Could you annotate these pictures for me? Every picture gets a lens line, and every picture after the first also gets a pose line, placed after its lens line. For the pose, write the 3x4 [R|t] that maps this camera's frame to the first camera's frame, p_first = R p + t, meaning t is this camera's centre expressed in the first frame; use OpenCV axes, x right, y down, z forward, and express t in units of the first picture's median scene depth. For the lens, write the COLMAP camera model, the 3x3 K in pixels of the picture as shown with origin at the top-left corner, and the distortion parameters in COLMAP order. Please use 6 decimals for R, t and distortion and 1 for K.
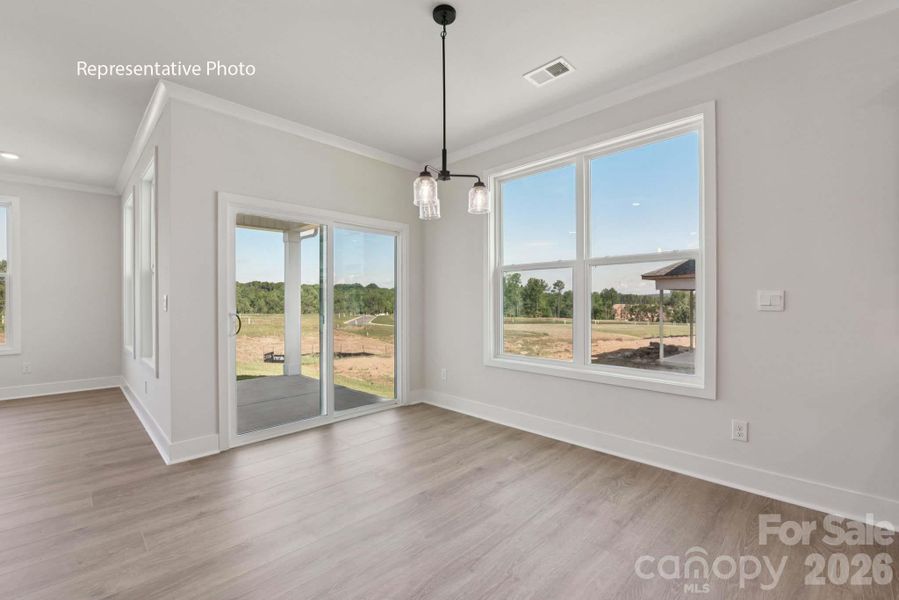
lens RADIAL K [[393.9, 0, 449.5], [0, 393.9, 300.0], [0, 0, 1]] dist [-0.022367, 0.000044]
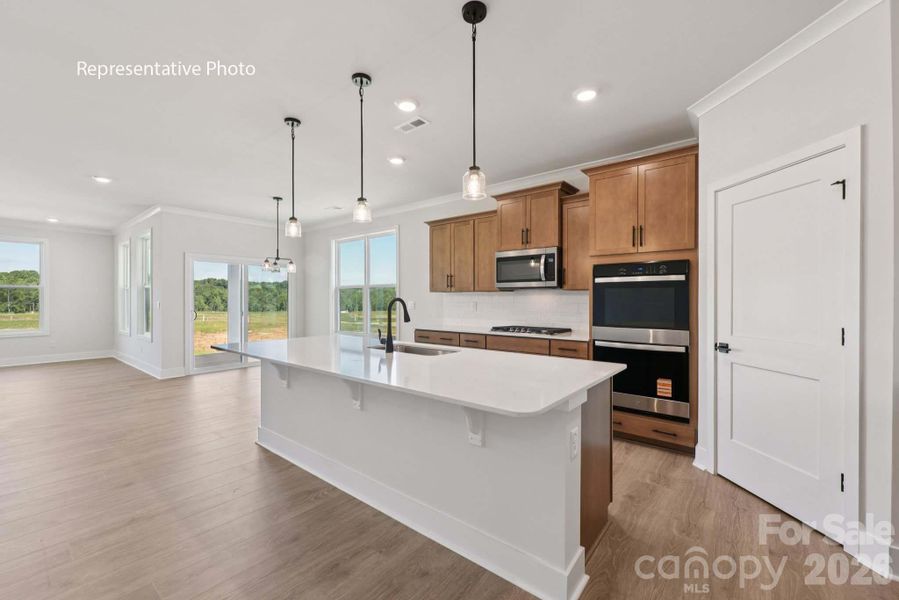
lens RADIAL K [[378.1, 0, 449.5], [0, 378.1, 300.0], [0, 0, 1]] dist [-0.001118, -0.000258]
pose [[0.994654, 0.004328, 0.103177, 0.470892], [-0.004736, 0.999982, 0.003710, -0.025422], [-0.103159, -0.004178, 0.994656, -0.898413]]
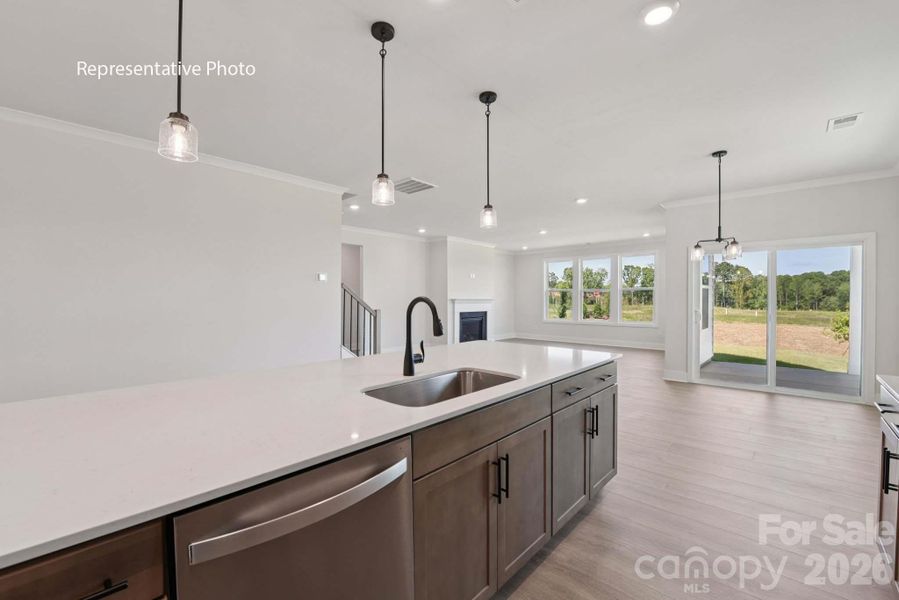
lens RADIAL K [[378.1, 0, 449.5], [0, 378.1, 300.0], [0, 0, 1]] dist [-0.001118, -0.000258]
pose [[0.049722, 0.004223, -0.998754, 0.911212], [0.007102, 0.999964, 0.004582, -0.025326], [0.998738, -0.007321, 0.049690, -0.202300]]
